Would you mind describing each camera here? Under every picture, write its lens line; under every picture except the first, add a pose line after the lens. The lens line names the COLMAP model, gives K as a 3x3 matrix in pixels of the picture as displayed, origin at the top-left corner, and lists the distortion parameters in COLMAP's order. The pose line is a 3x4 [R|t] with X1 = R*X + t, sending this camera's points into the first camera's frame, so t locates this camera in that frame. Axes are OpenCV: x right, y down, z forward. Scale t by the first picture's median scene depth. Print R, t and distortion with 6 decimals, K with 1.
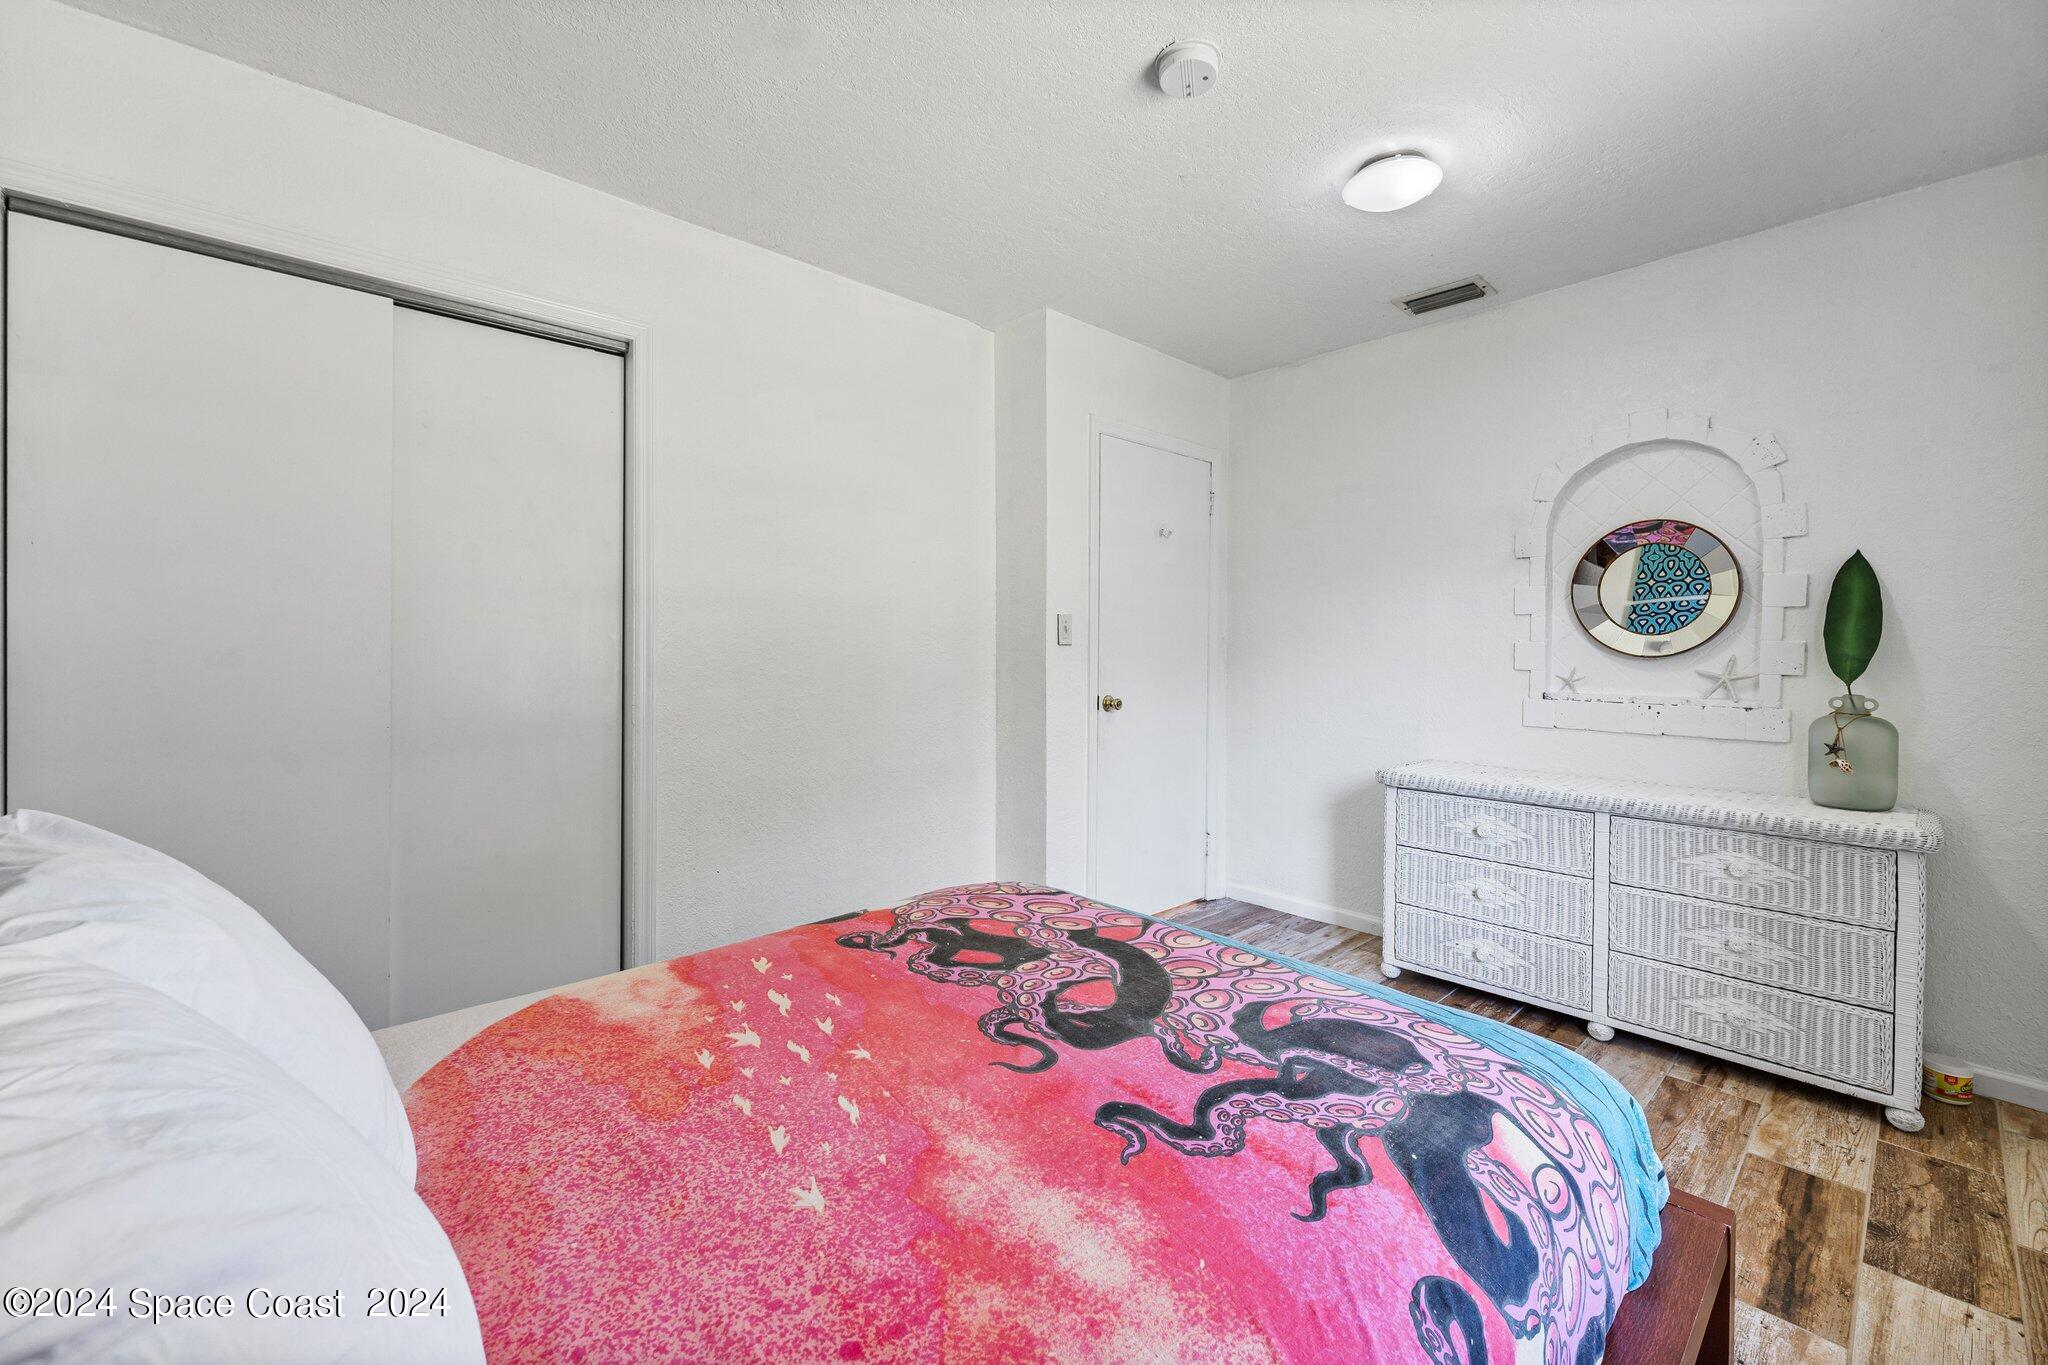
lens RADIAL K [[830.9, 0, 1033.0], [0, 830.9, 648.8], [0, 0, 1]] dist [0.000411, -0.000111]
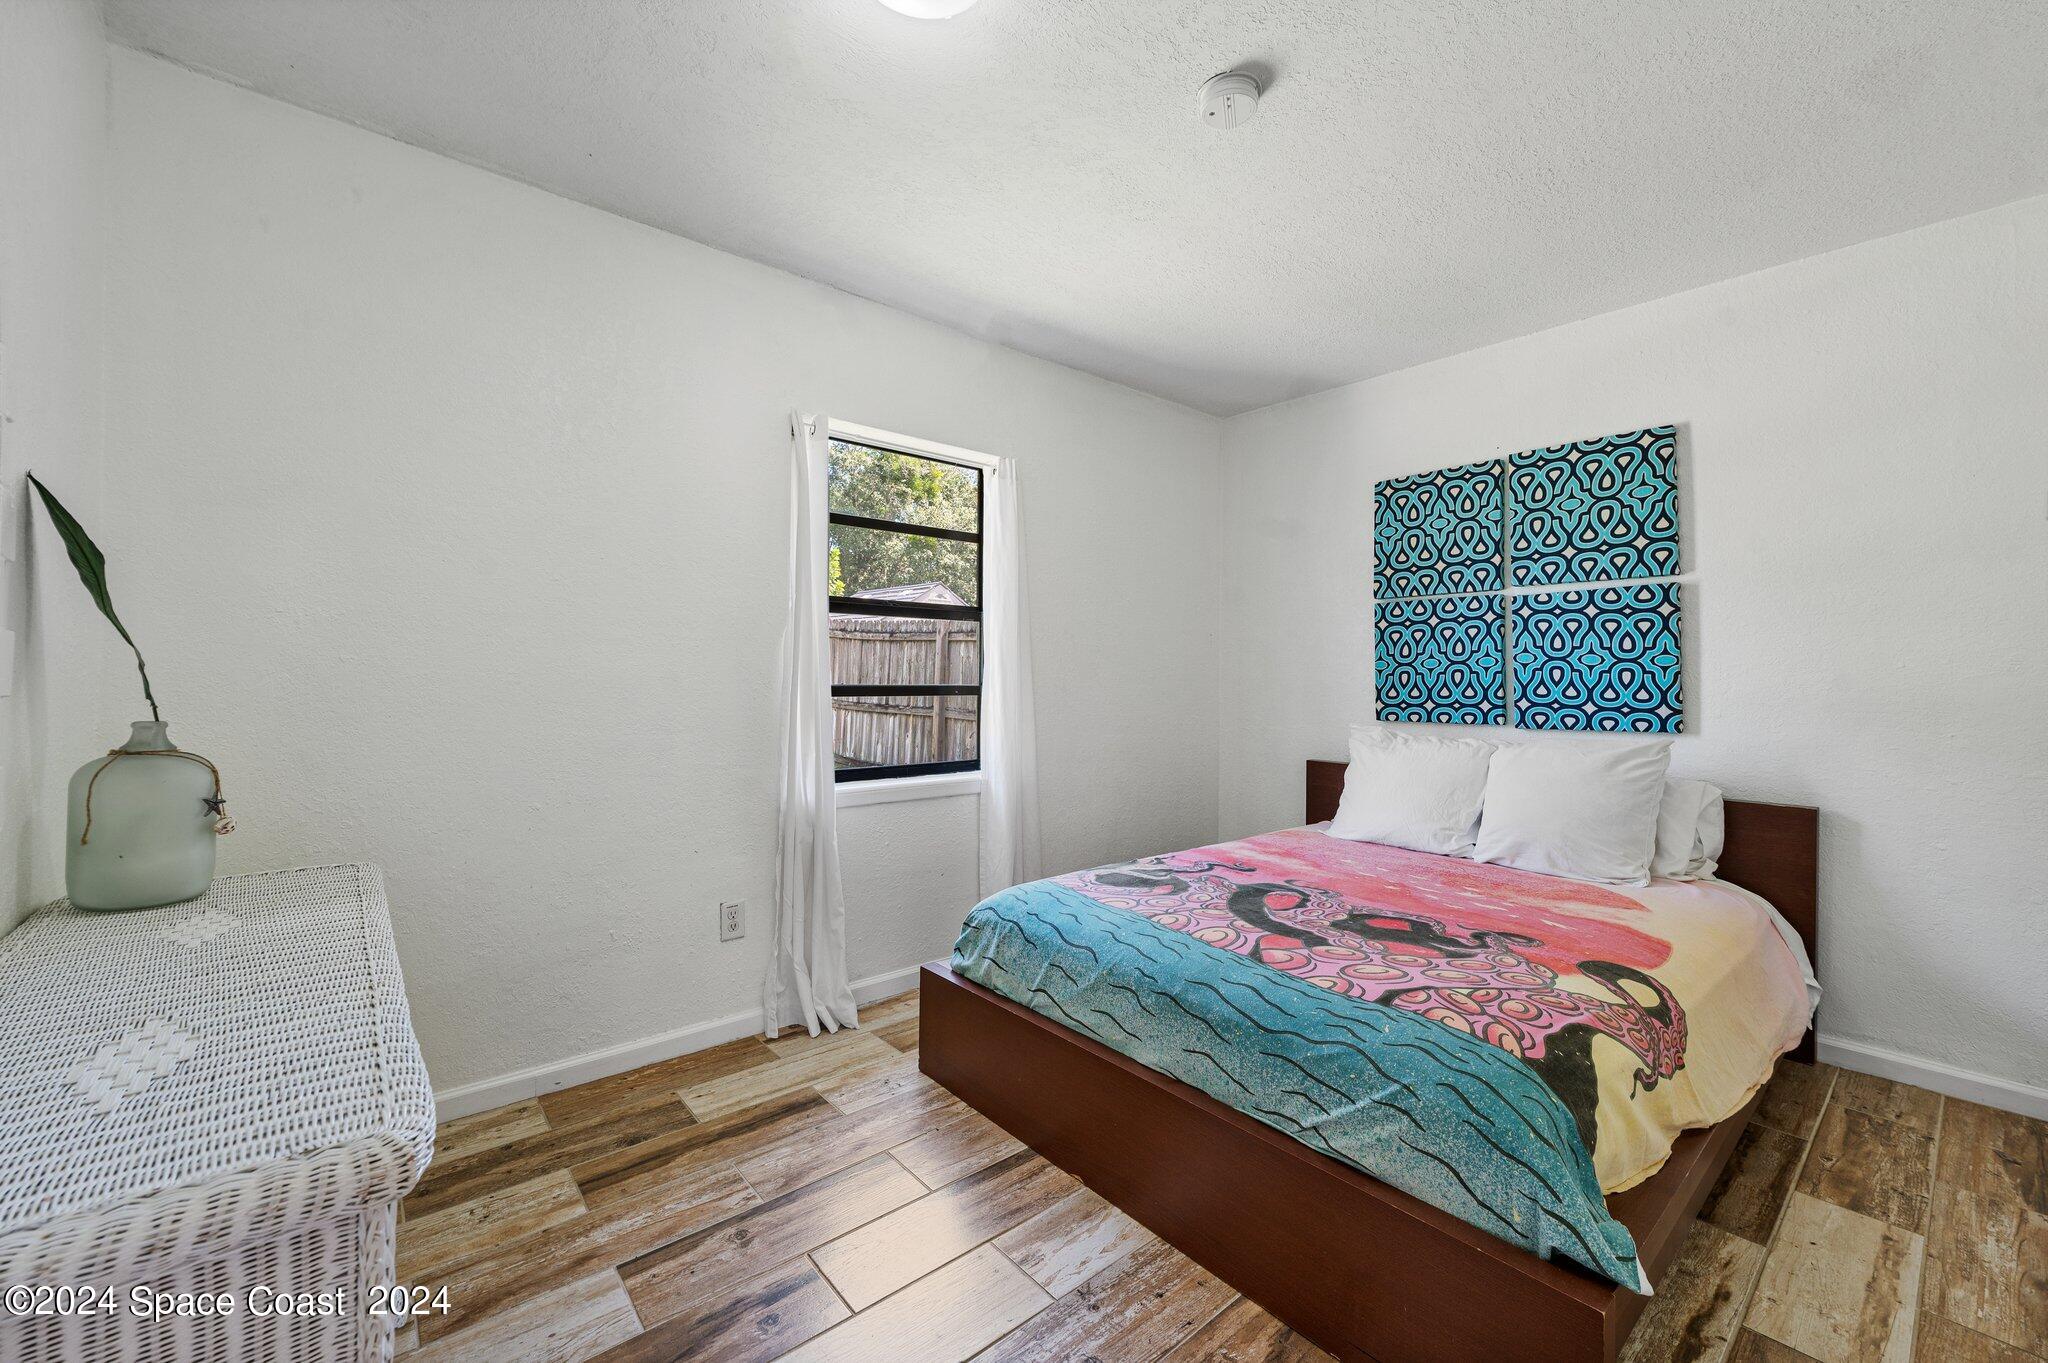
lens RADIAL K [[830.9, 0, 1033.0], [0, 830.9, 647.8], [0, 0, 1]] dist [0.000411, -0.000111]
pose [[-0.998931, -0.014706, 0.043831, 0.374285], [-0.015963, 0.999467, -0.028480, 0.008393], [-0.043388, -0.029149, -0.998633, 2.069470]]
